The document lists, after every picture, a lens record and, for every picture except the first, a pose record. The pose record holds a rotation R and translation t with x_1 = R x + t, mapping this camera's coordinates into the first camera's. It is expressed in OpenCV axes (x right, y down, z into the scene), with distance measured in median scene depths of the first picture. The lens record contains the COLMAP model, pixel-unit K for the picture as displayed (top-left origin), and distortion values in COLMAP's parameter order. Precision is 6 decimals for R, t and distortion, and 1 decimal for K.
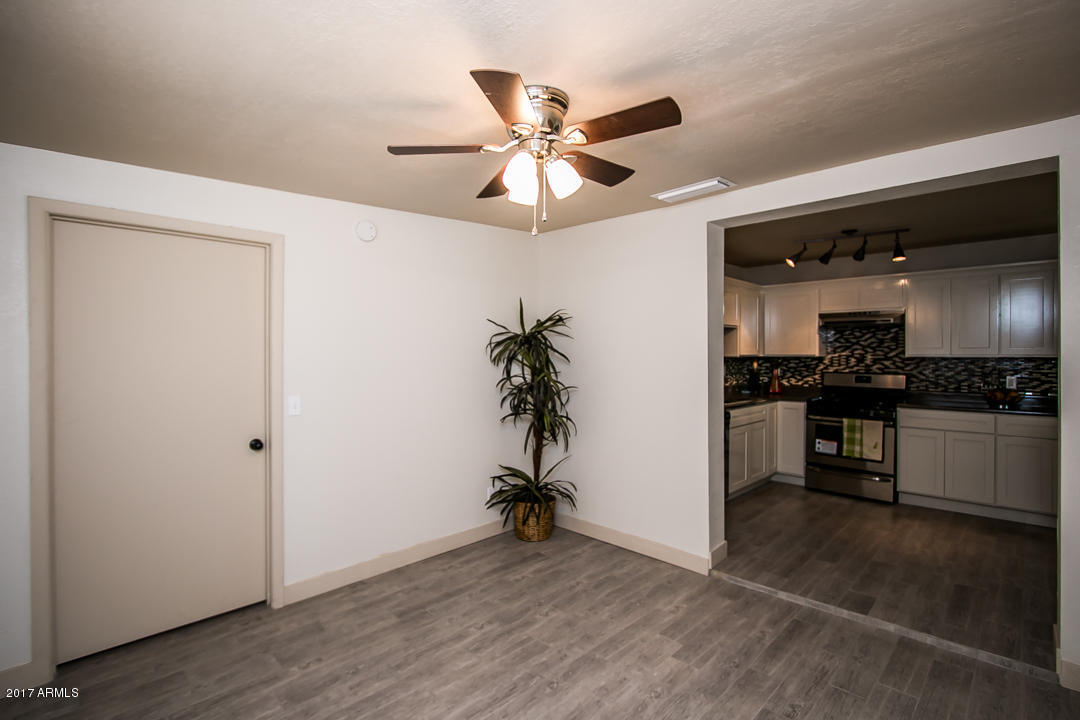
lens RADIAL K [[495.4, 0, 575.4], [0, 495.4, 348.6], [0, 0, 1]] dist [-0.014522, 0.002349]
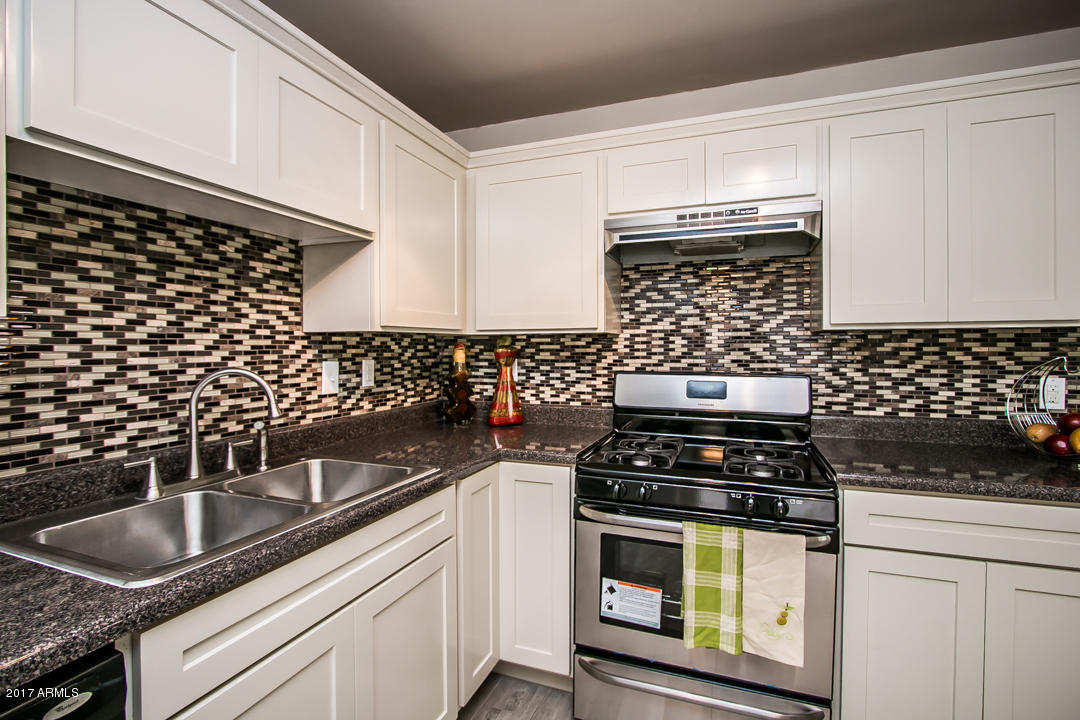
lens RADIAL K [[495.4, 0, 548.9], [0, 495.4, 349.6], [0, 0, 1]] dist [-0.014522, 0.002349]
pose [[0.927175, -0.006339, 0.374575, 0.315932], [0.000457, 0.999875, 0.015790, 0.023694], [-0.374628, -0.014469, 0.927062, 0.676924]]
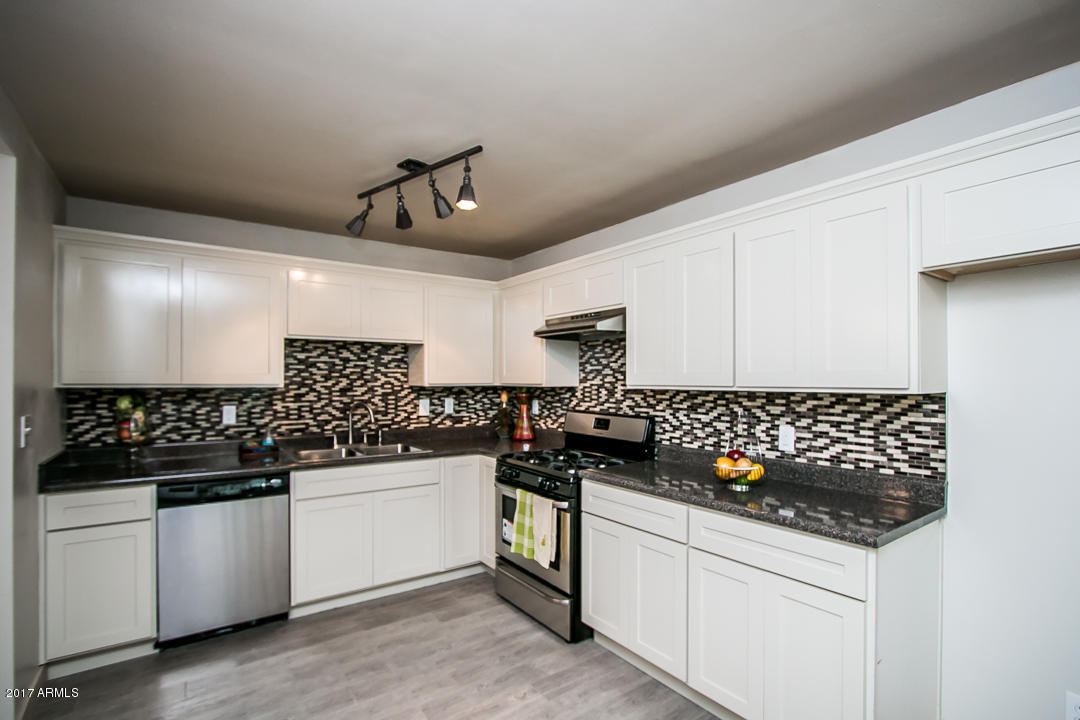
lens RADIAL K [[495.4, 0, 544.2], [0, 495.4, 377.8], [0, 0, 1]] dist [-0.014522, 0.002349]
pose [[0.979950, 0.000007, -0.199244, 0.634122], [0.000803, 0.999992, 0.003986, 0.002217], [0.199243, -0.004066, 0.979942, 0.376955]]
